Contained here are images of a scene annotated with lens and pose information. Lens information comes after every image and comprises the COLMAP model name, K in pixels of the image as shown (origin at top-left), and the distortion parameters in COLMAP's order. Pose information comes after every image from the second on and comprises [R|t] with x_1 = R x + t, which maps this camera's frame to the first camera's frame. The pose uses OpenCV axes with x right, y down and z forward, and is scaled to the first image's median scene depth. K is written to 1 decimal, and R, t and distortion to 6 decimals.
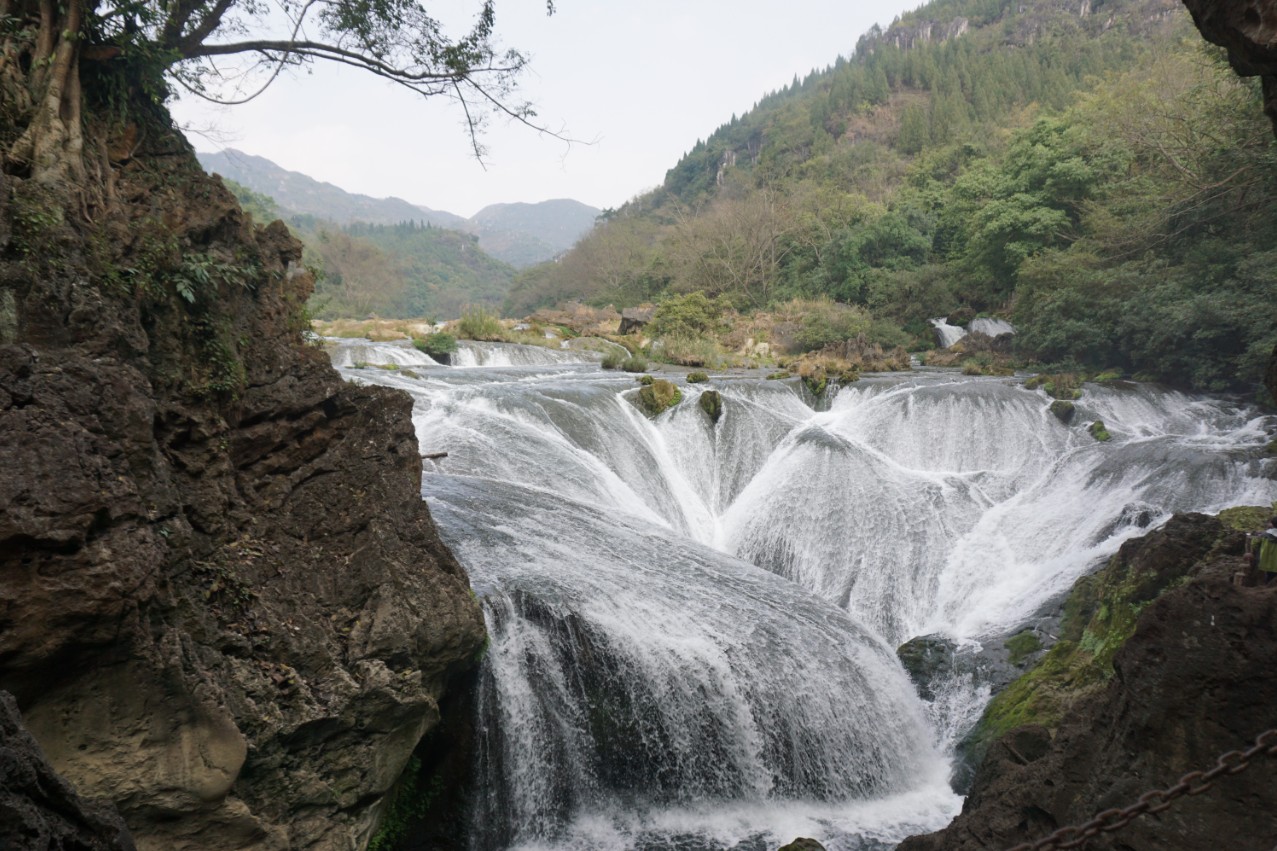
lens RADIAL K [[845.4, 0, 643.6], [0, 845.4, 424.7], [0, 0, 1]] dist [-0.057145, 0.042586]
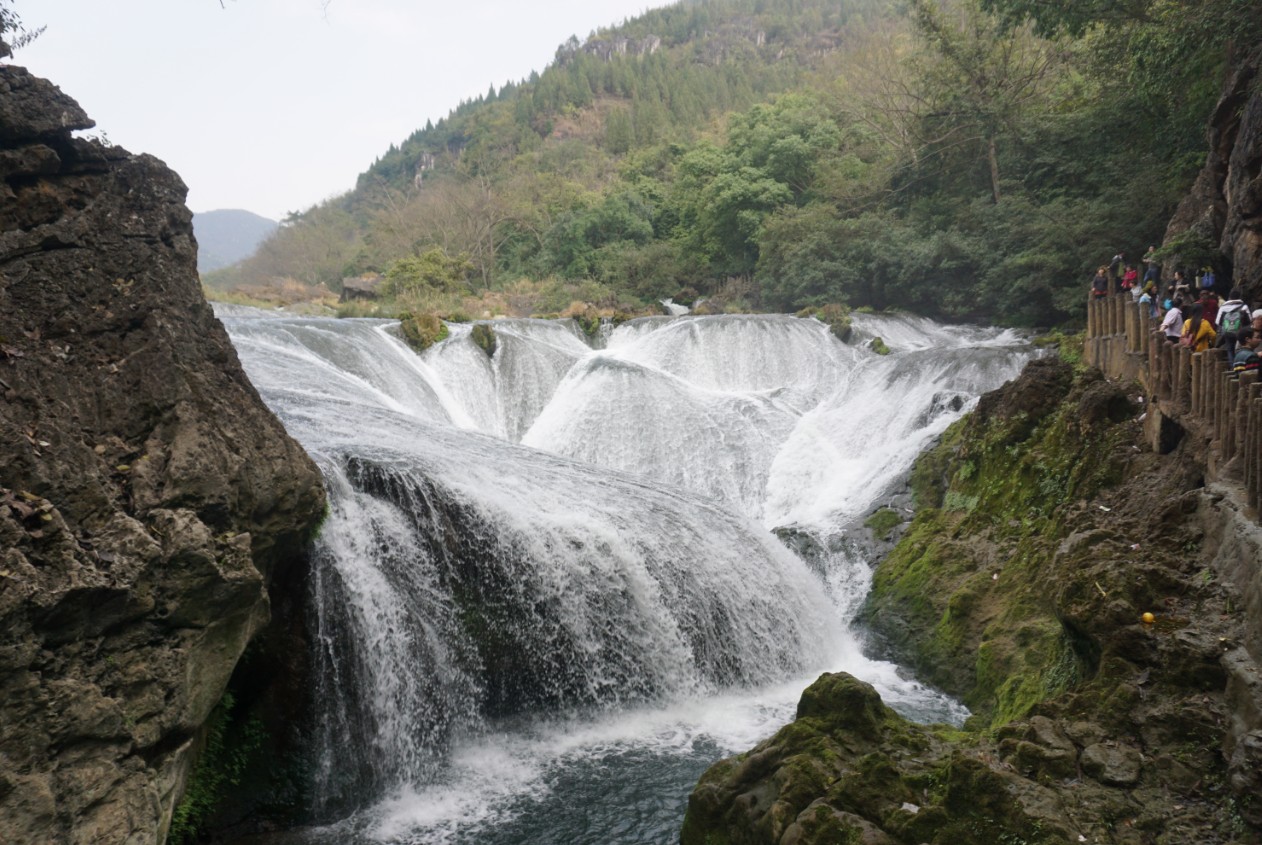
lens RADIAL K [[835.5, 0, 627.5], [0, 835.5, 438.9], [0, 0, 1]] dist [-0.057145, 0.042586]
pose [[0.942703, -0.042036, 0.330975, -0.111819], [0.044372, 0.999015, 0.000498, 0.131179], [-0.330670, 0.014216, 0.943639, 0.165114]]
